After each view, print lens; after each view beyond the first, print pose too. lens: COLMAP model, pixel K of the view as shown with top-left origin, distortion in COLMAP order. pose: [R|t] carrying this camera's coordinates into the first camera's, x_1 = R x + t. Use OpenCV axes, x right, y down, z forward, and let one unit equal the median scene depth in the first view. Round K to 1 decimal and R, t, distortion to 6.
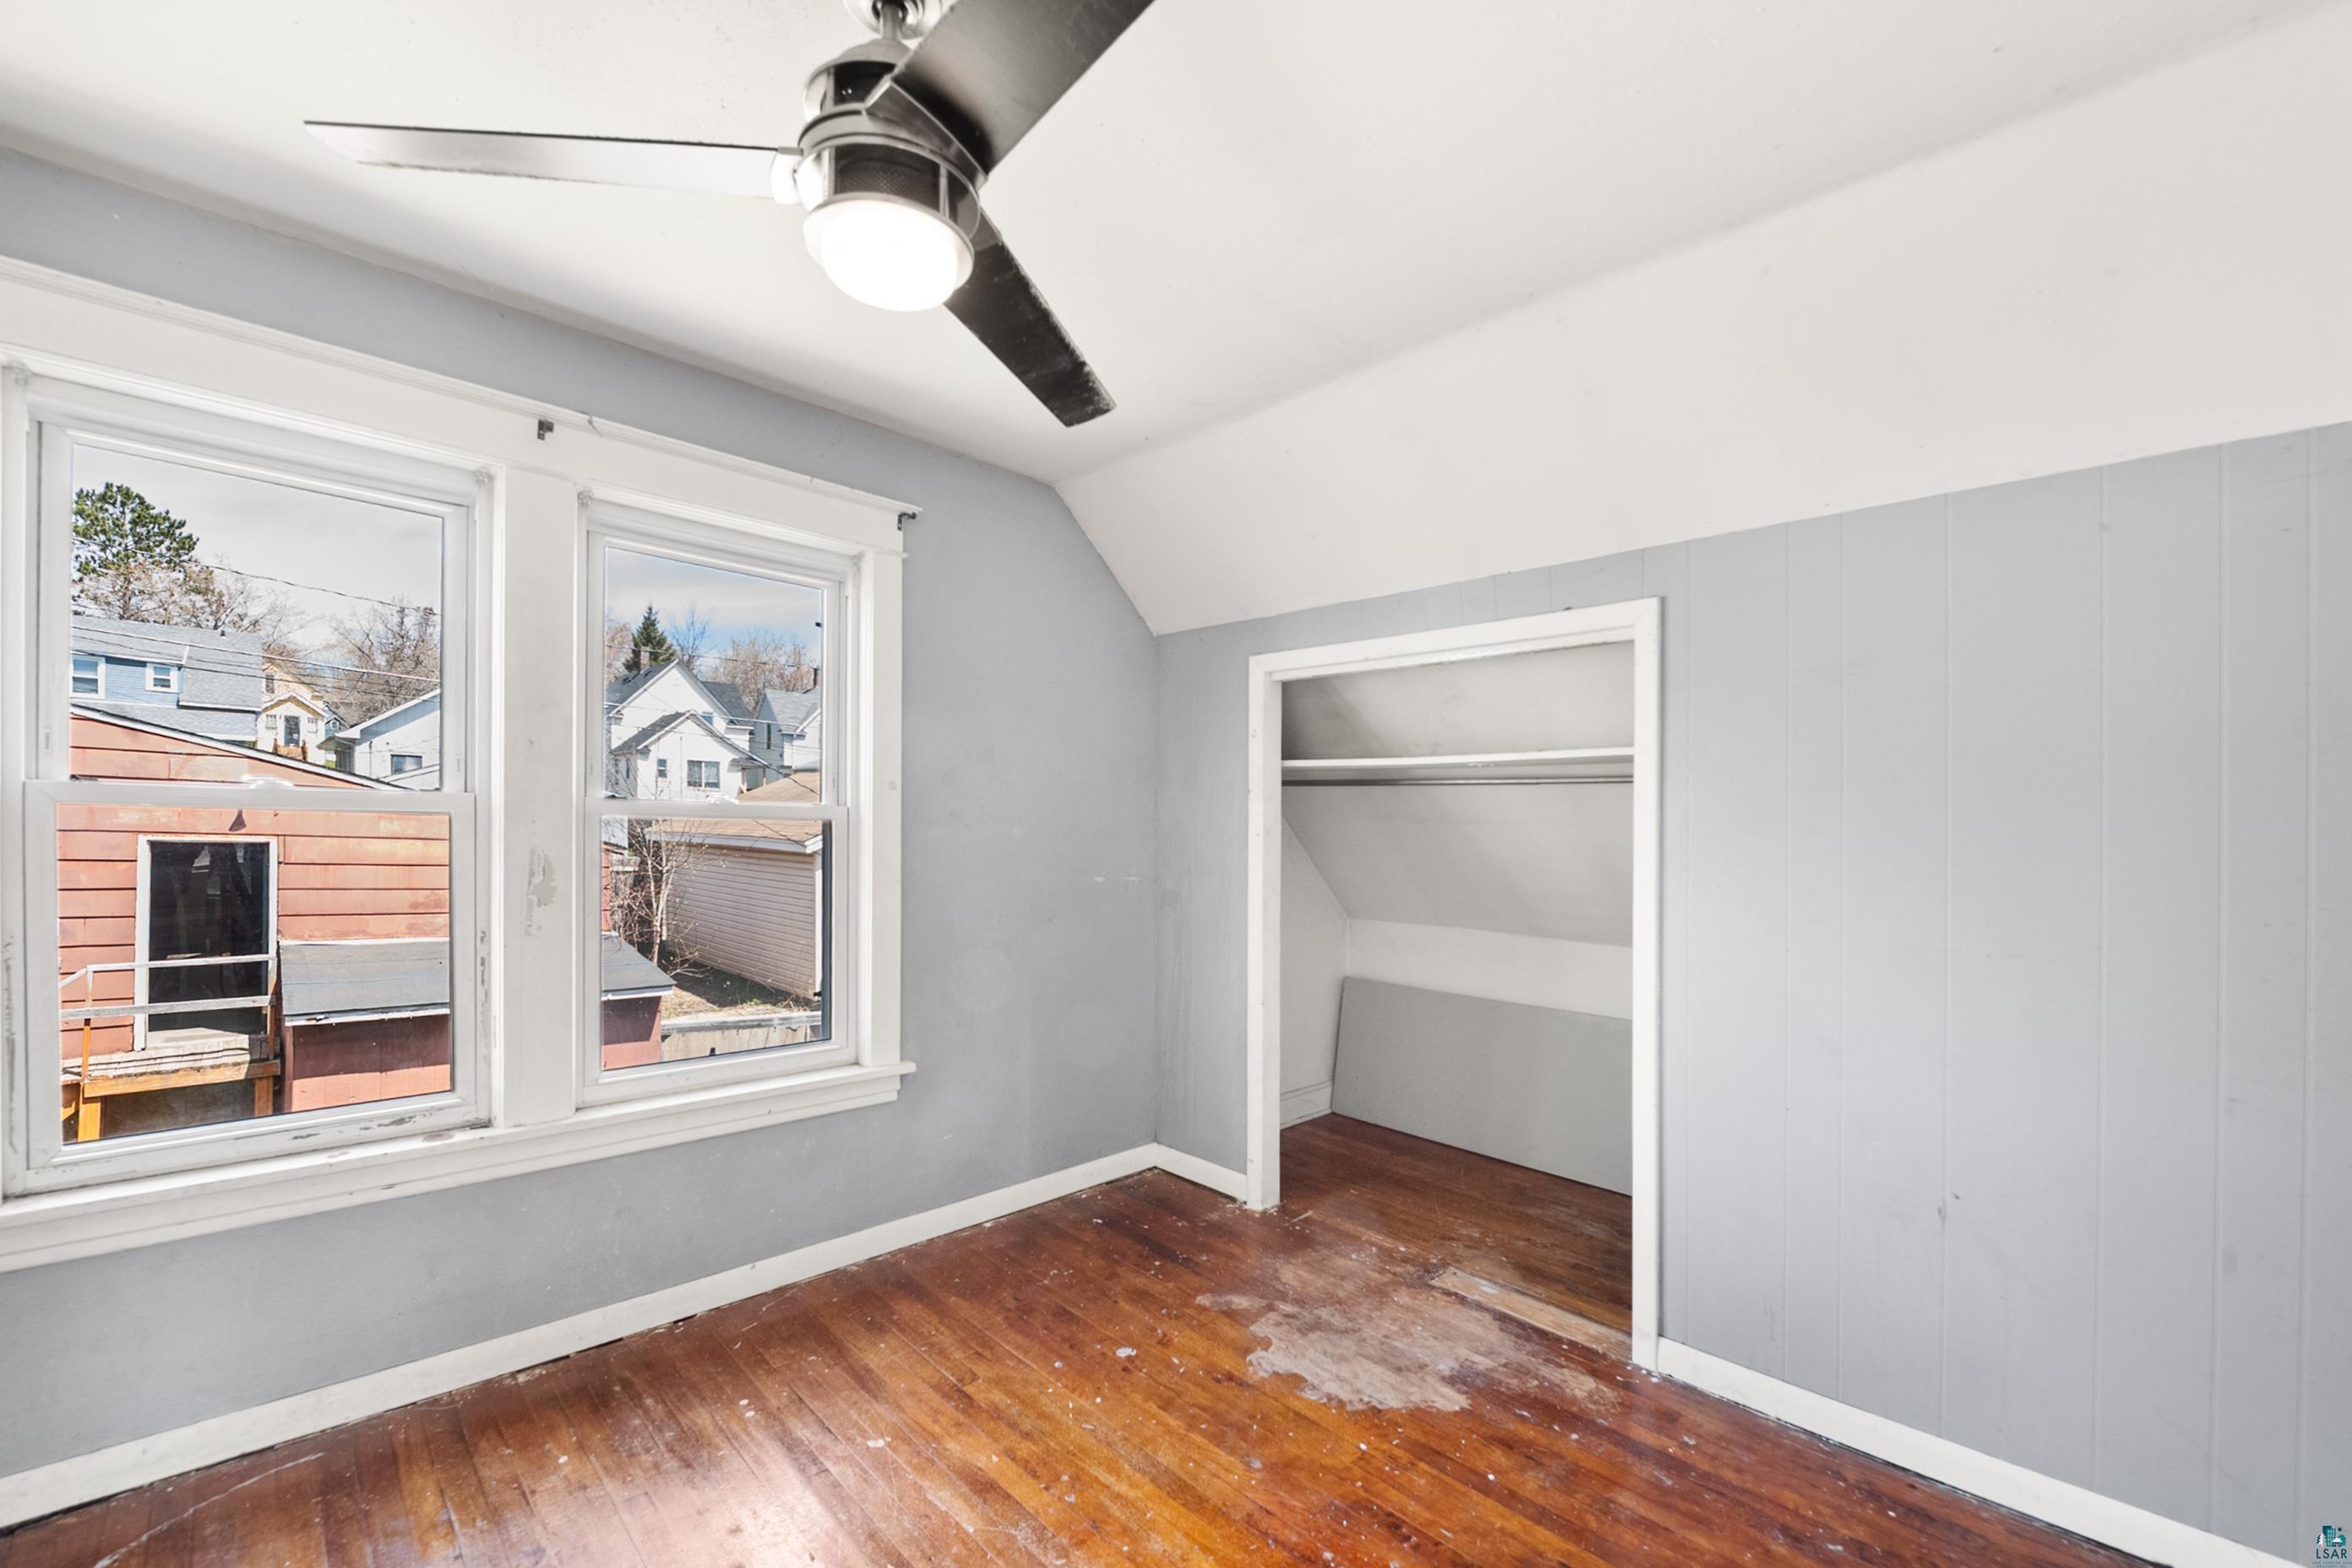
lens RADIAL K [[953.5, 0, 1145.3], [0, 953.5, 854.1], [0, 0, 1]] dist [-0.014011, -0.000746]
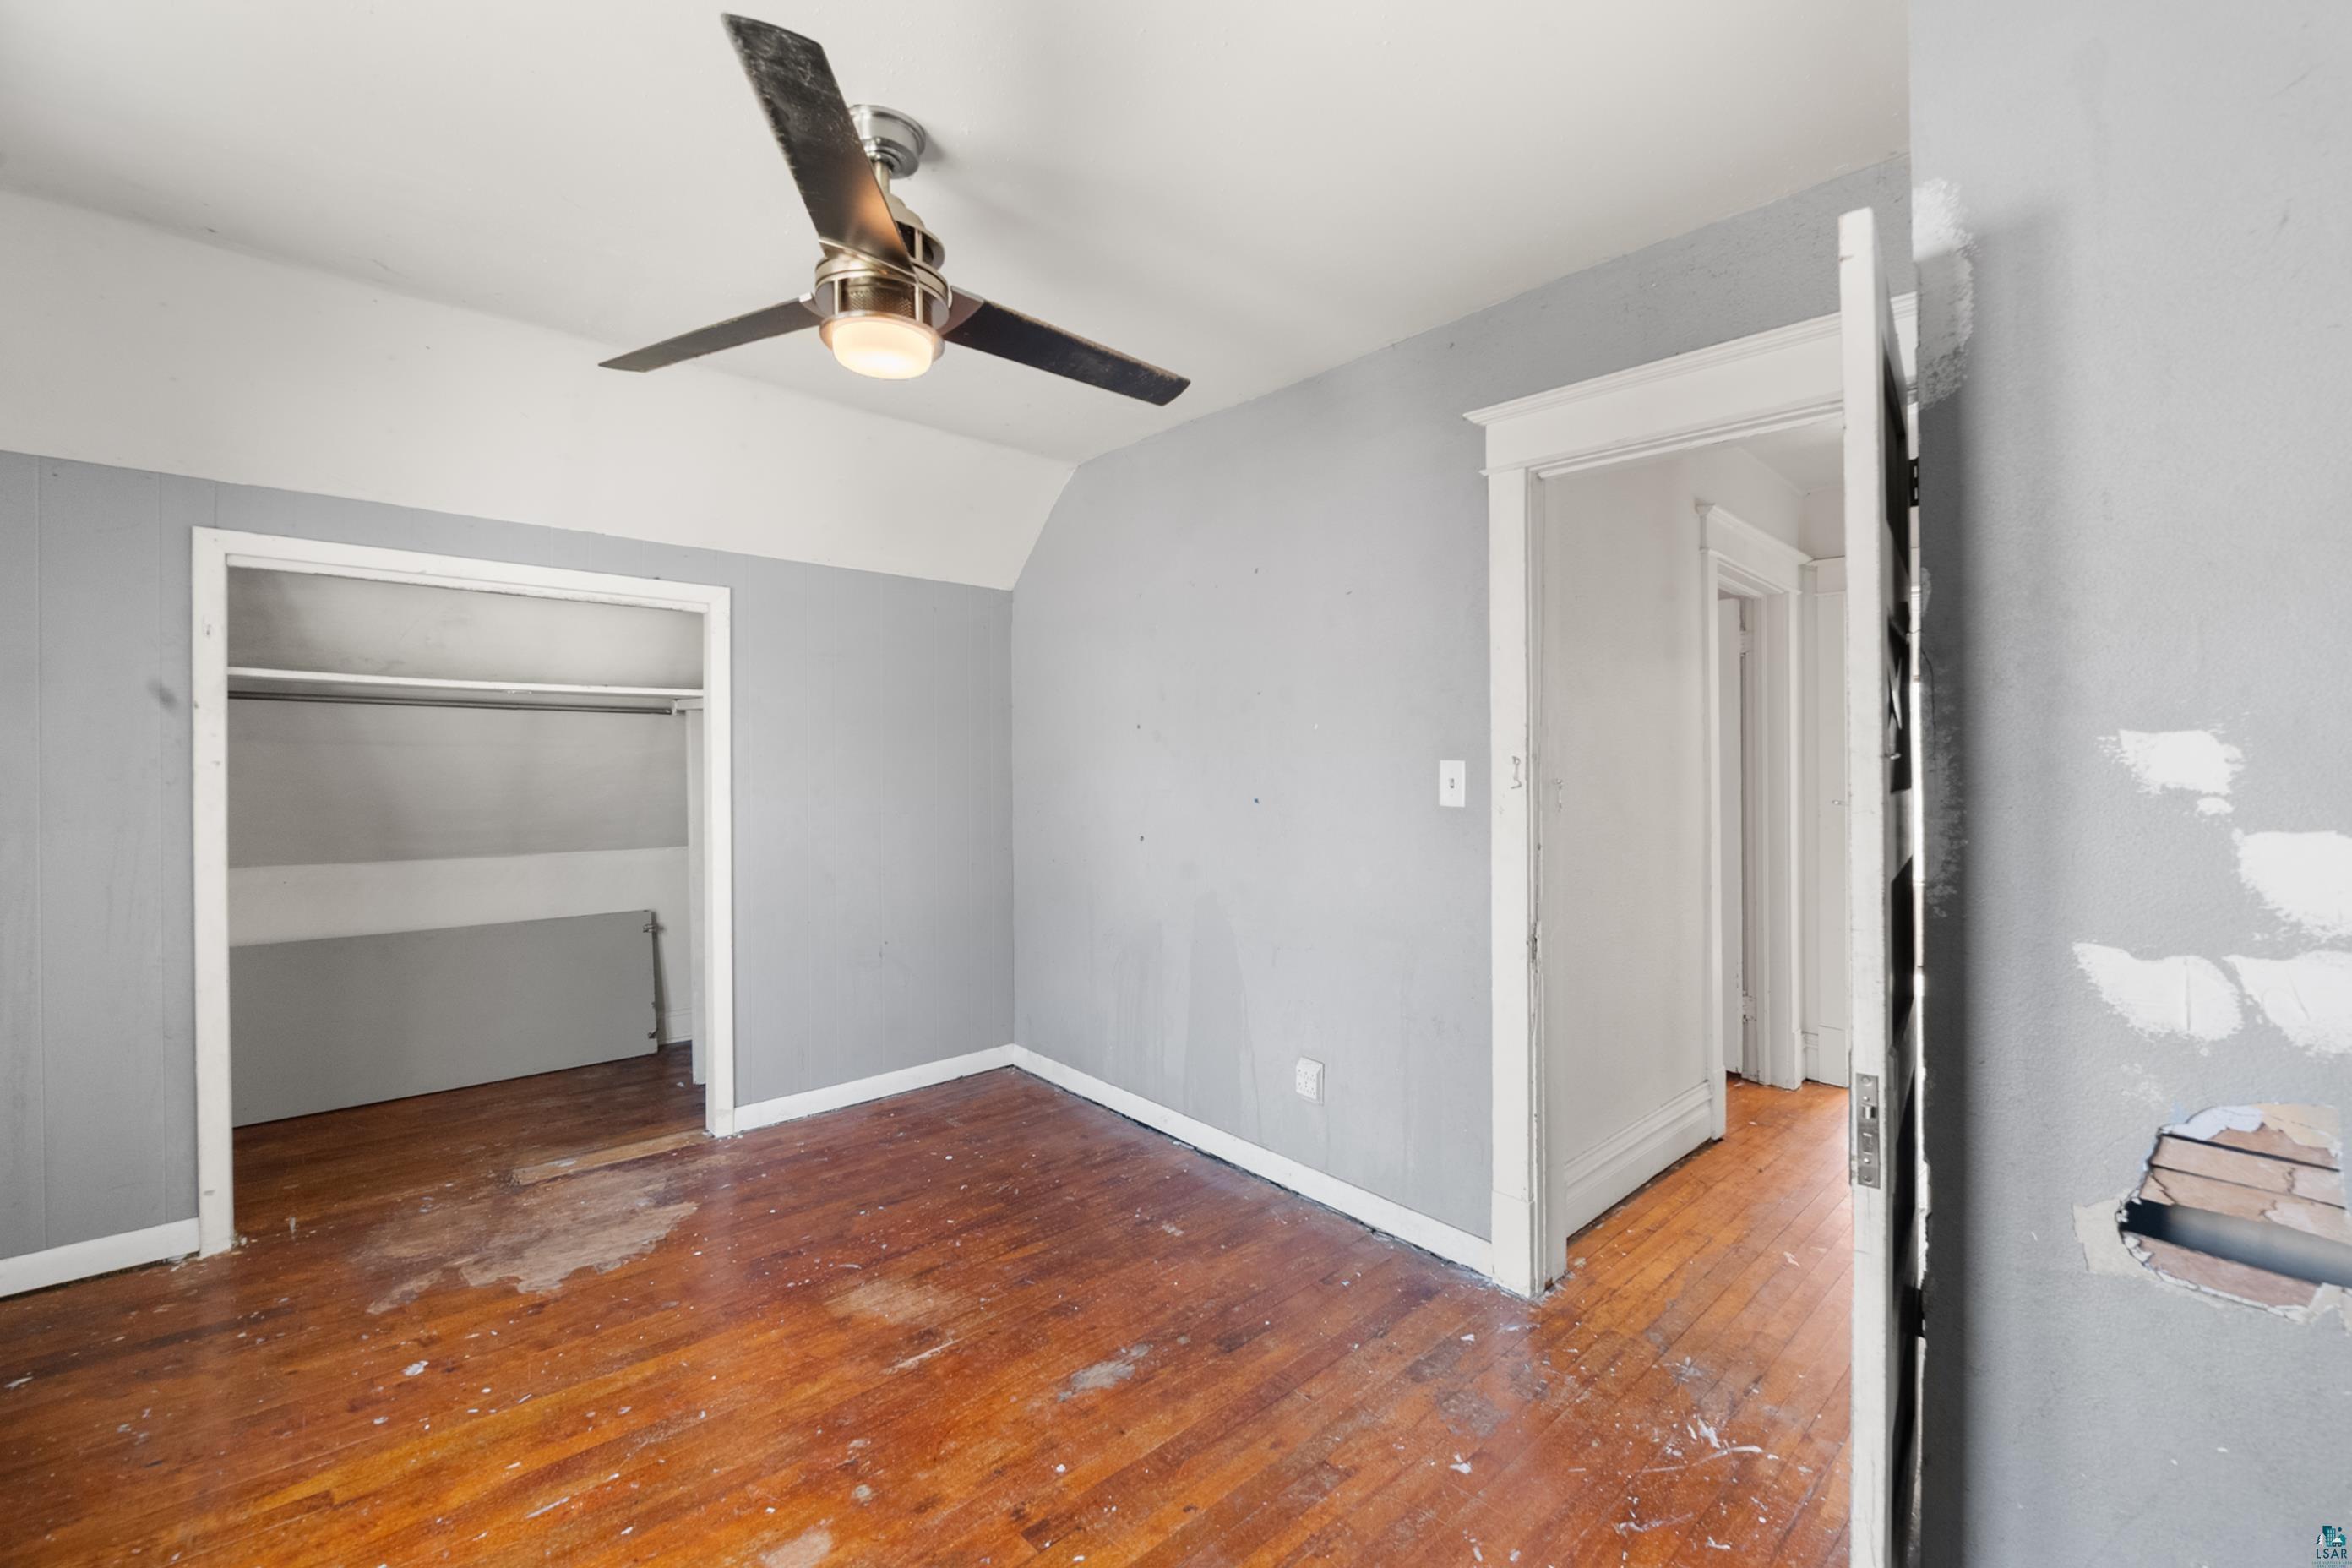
lens RADIAL K [[953.5, 0, 1173.8], [0, 953.5, 763.5], [0, 0, 1]] dist [-0.014011, -0.000746]
pose [[0.033789, -0.025024, 0.999116, -0.761164], [0.026585, 0.999355, 0.024131, -0.021178], [-0.999075, 0.025746, 0.034432, 0.252146]]
